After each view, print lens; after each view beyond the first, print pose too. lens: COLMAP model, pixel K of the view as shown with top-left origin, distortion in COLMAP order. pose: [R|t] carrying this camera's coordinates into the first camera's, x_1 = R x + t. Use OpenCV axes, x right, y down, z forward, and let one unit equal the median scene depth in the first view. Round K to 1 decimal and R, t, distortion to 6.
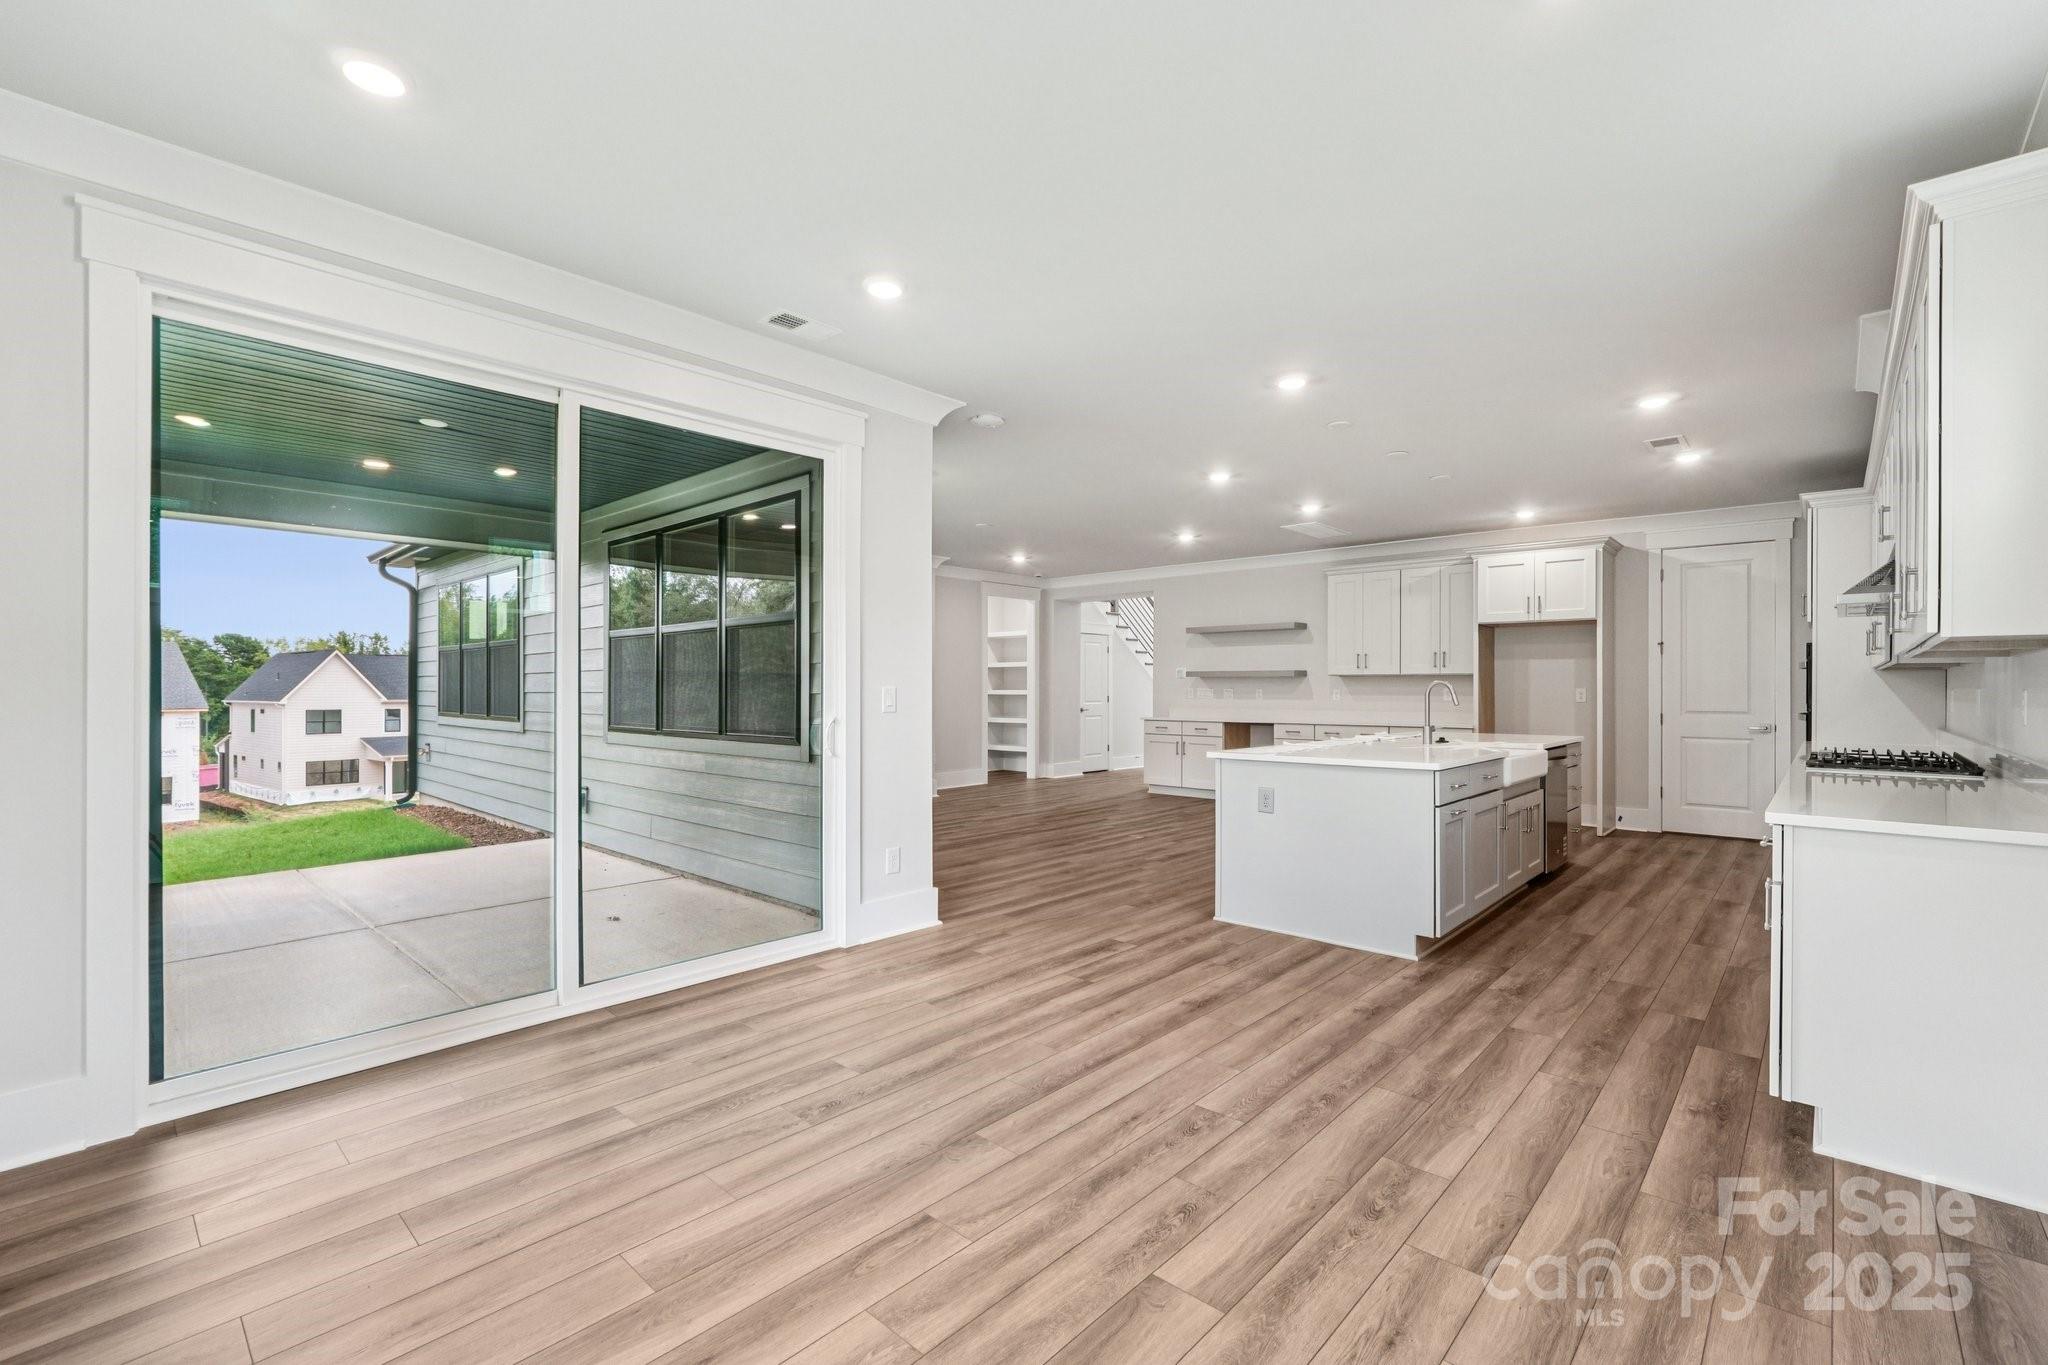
lens RADIAL K [[878.6, 0, 1026.2], [0, 878.6, 686.0], [0, 0, 1]] dist [-0.001991, 0.001384]
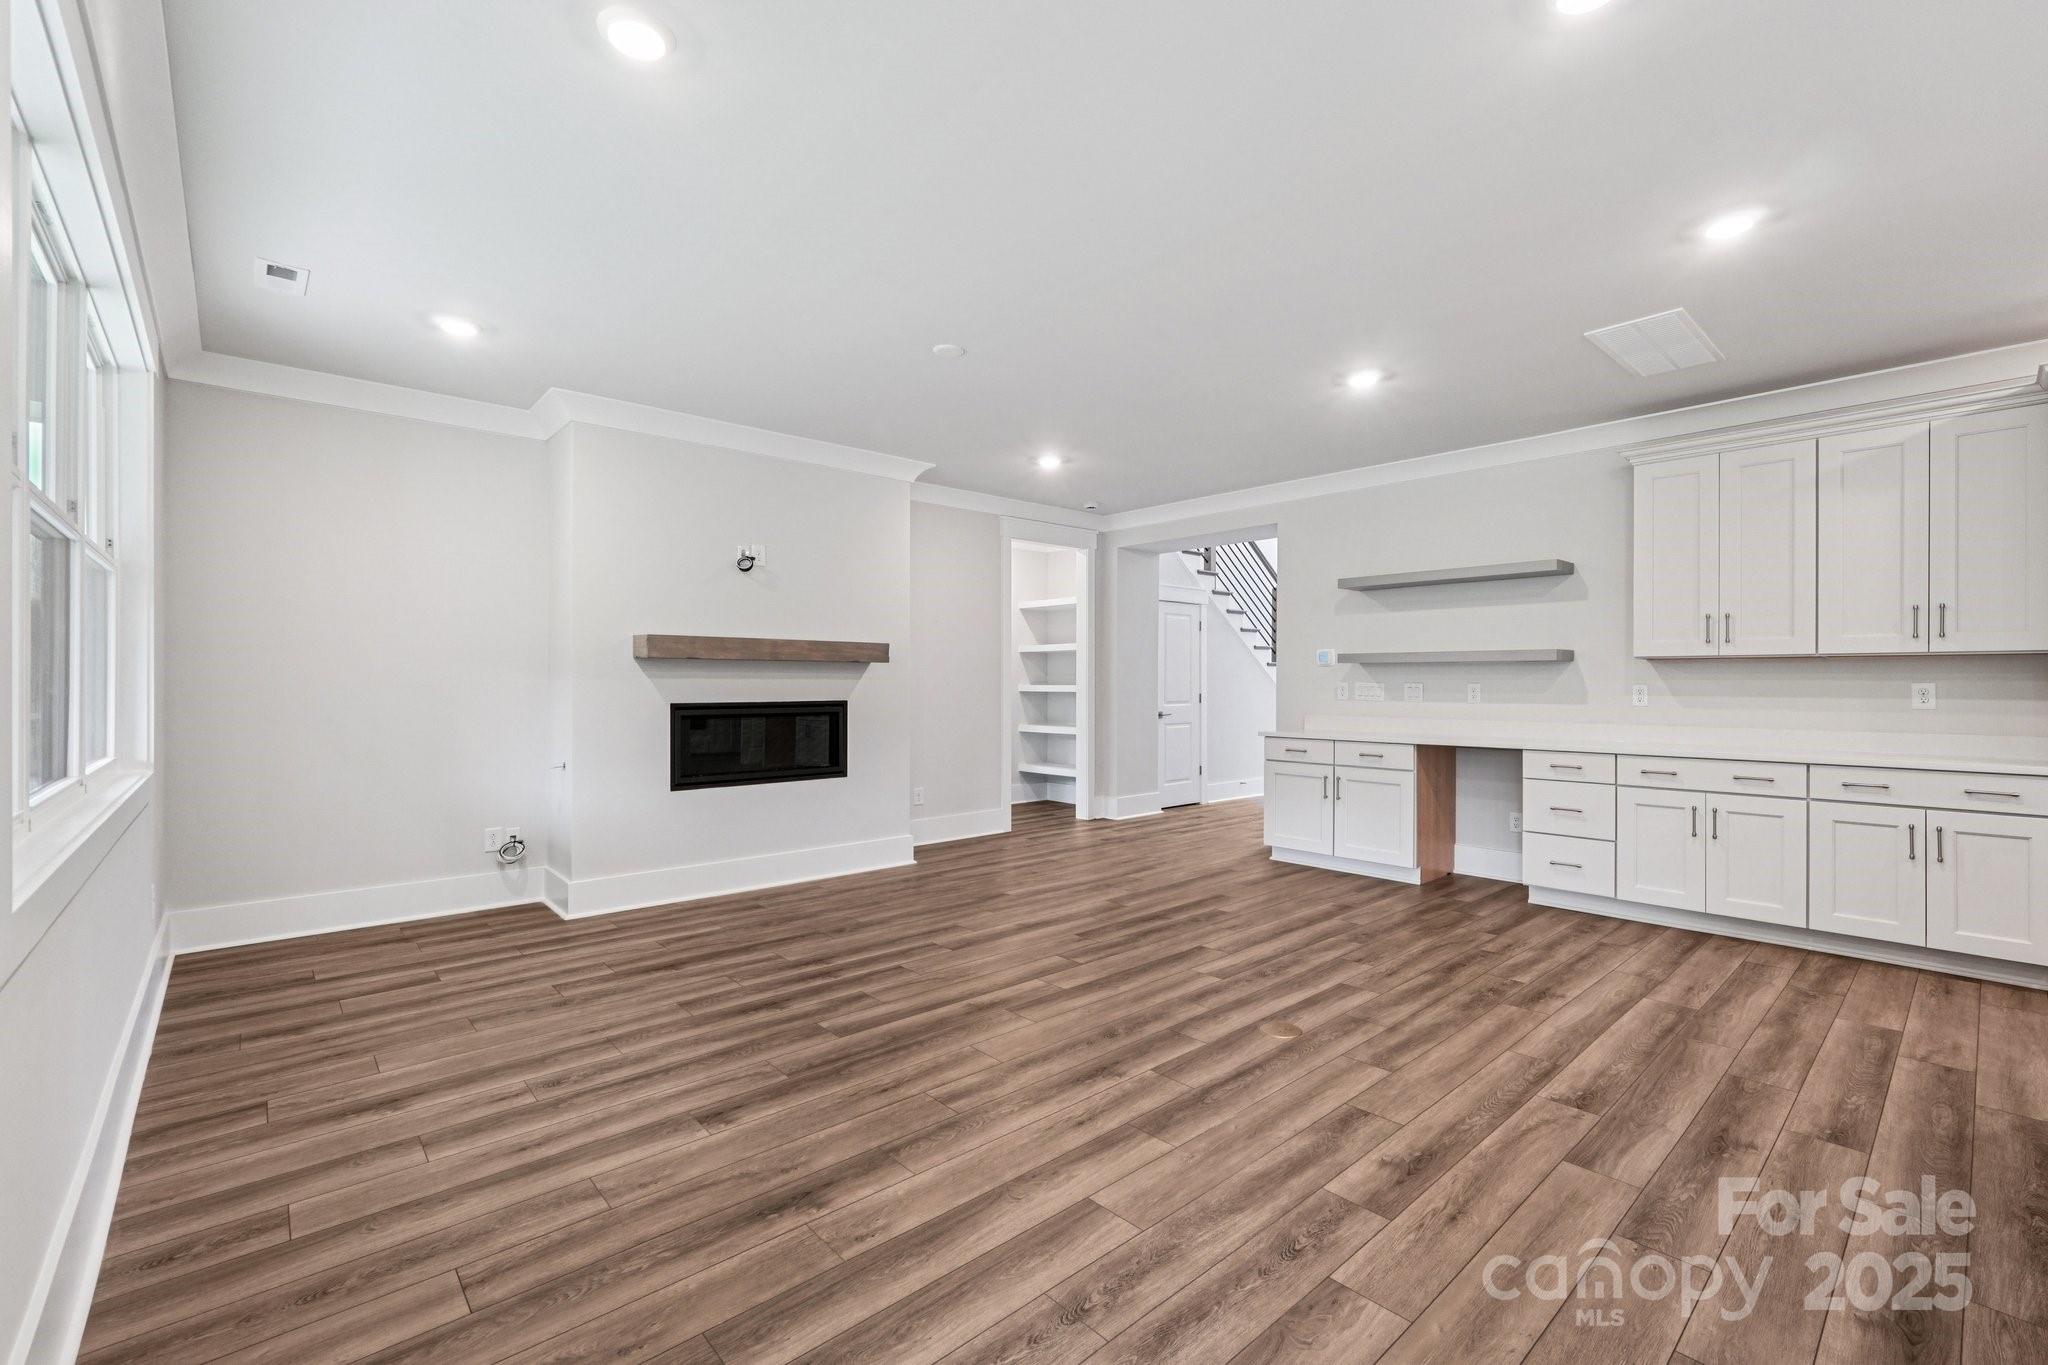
lens RADIAL K [[878.6, 0, 1014.5], [0, 878.6, 684.5], [0, 0, 1]] dist [-0.001991, 0.001384]
pose [[0.994001, 0.002345, -0.109343, 0.027567], [-0.001939, 0.999991, 0.003815, 0.001784], [0.109350, -0.003580, 0.993997, 0.338951]]
